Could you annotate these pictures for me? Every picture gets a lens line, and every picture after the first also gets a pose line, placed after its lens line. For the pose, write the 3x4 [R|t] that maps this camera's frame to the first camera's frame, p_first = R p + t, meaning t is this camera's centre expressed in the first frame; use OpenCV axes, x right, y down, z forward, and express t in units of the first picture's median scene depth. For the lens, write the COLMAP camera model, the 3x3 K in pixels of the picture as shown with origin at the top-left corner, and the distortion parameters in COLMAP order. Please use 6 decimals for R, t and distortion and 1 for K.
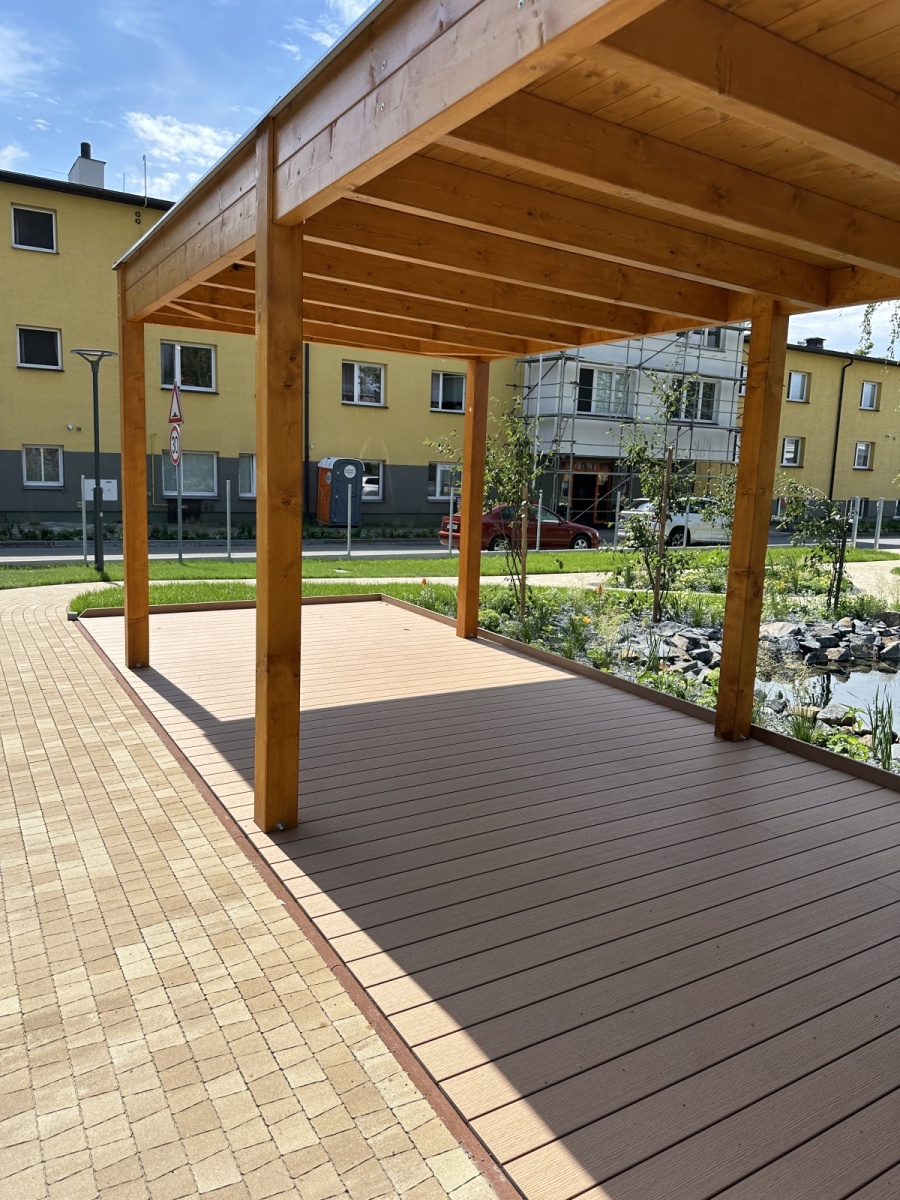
lens RADIAL K [[835.0, 0, 456.5], [0, 835.0, 604.2], [0, 0, 1]] dist [0.004707, -0.016732]
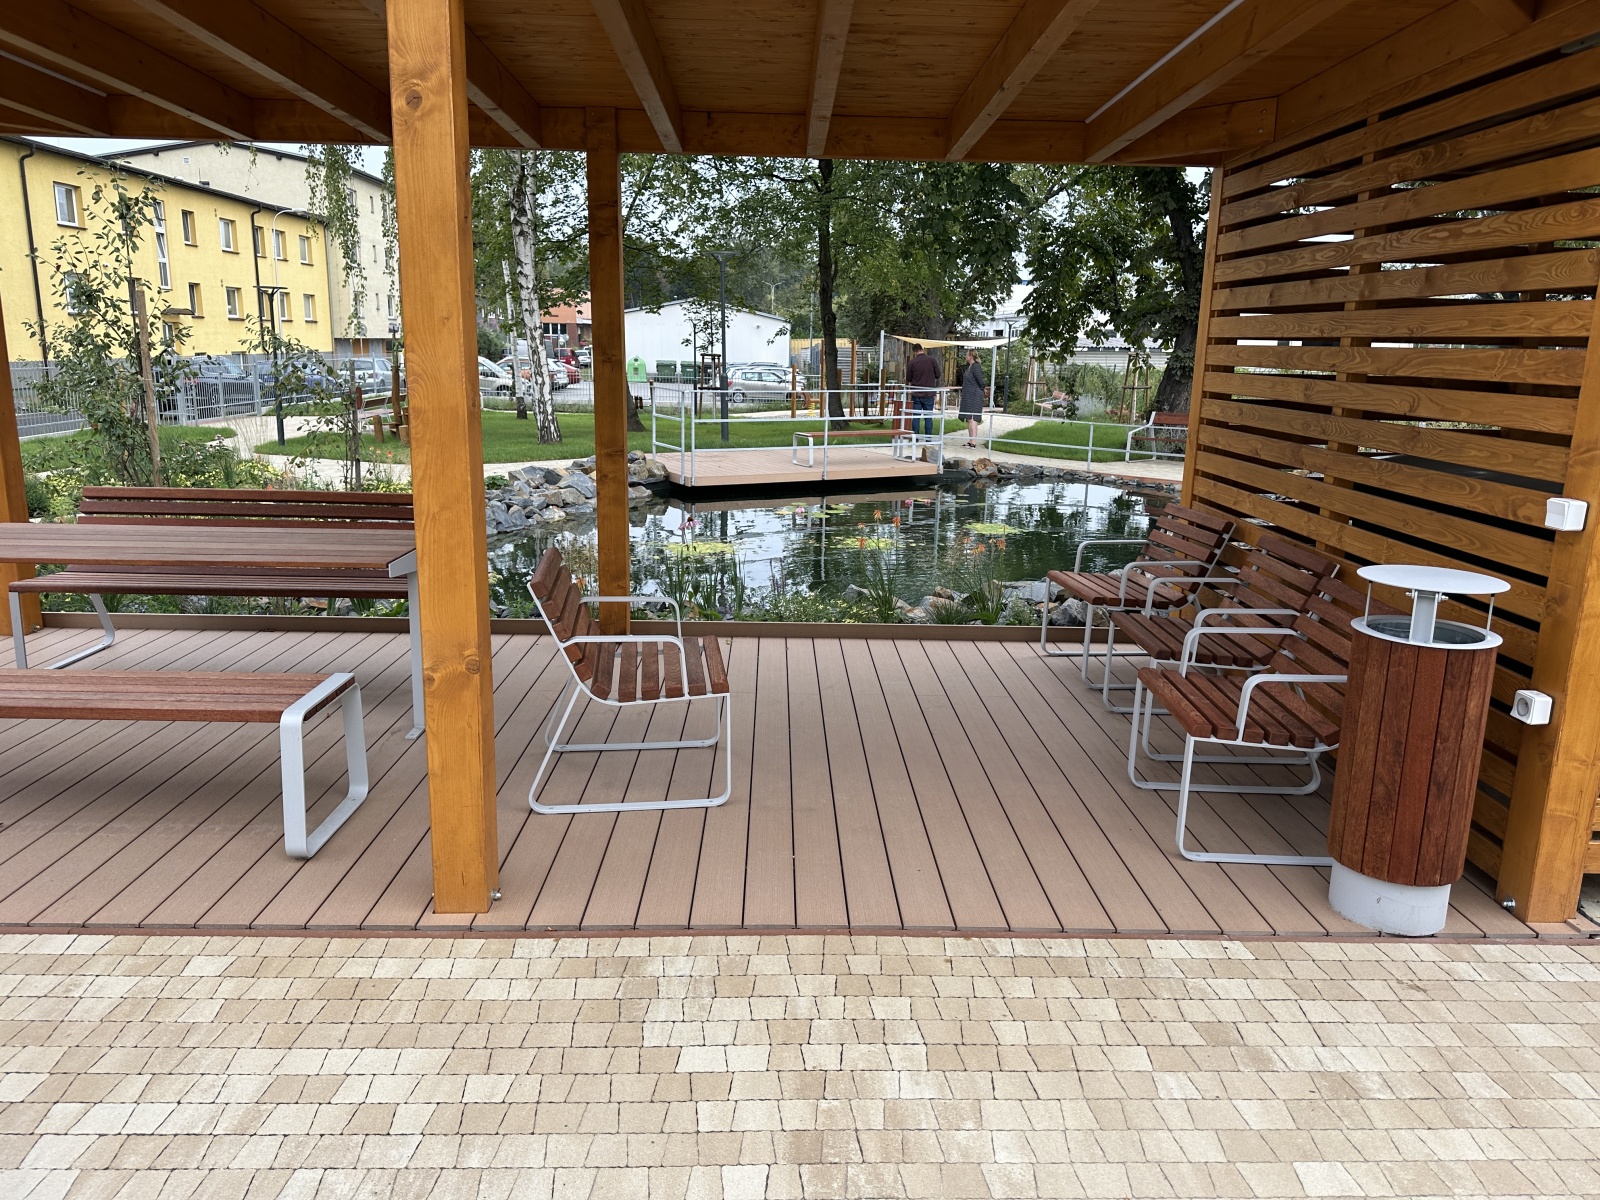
lens RADIAL K [[1113.3, 0, 807.3], [0, 1113.3, 600.0], [0, 0, 1]] dist [0.004707, -0.016732]
pose [[0.500493, -0.221525, 0.836919, -0.928251], [0.149780, 0.974288, 0.168314, -0.087135], [-0.852686, 0.041114, 0.520804, 0.381749]]
